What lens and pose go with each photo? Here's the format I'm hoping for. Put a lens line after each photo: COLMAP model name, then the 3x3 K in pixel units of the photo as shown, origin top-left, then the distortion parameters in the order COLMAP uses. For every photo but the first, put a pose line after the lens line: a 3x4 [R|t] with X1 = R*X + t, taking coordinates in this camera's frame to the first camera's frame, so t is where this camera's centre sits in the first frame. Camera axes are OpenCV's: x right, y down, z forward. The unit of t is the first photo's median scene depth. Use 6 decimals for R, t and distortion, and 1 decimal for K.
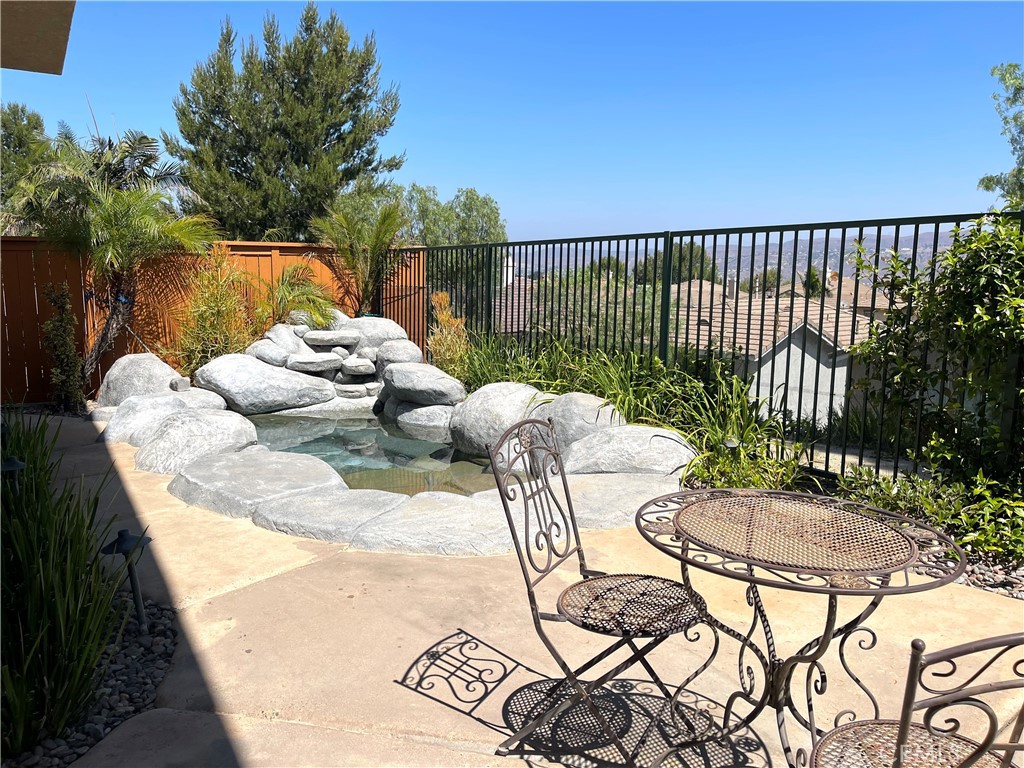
lens RADIAL K [[741.5, 0, 512.0], [0, 741.5, 384.0], [0, 0, 1]] dist [0.061675, -0.063001]
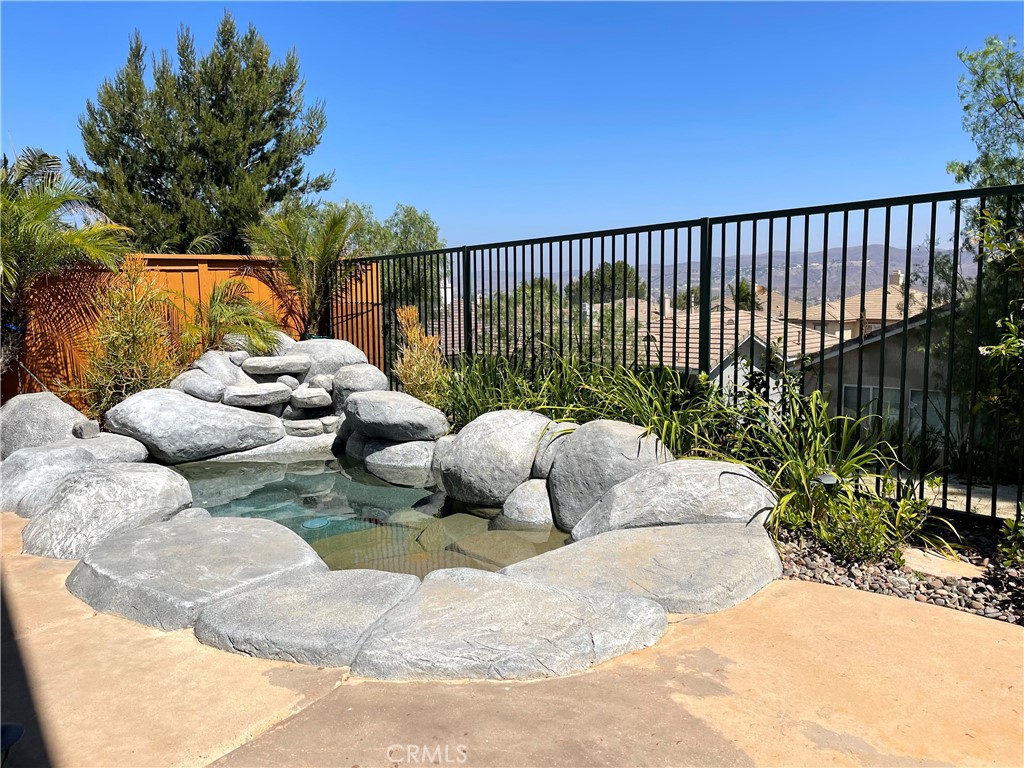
lens RADIAL K [[741.5, 0, 512.0], [0, 741.5, 384.0], [0, 0, 1]] dist [0.061675, -0.063001]
pose [[0.995068, -0.038215, 0.091539, -0.062334], [0.040991, 0.998749, -0.028636, -0.006327], [-0.090331, 0.032247, 0.995390, 0.156877]]
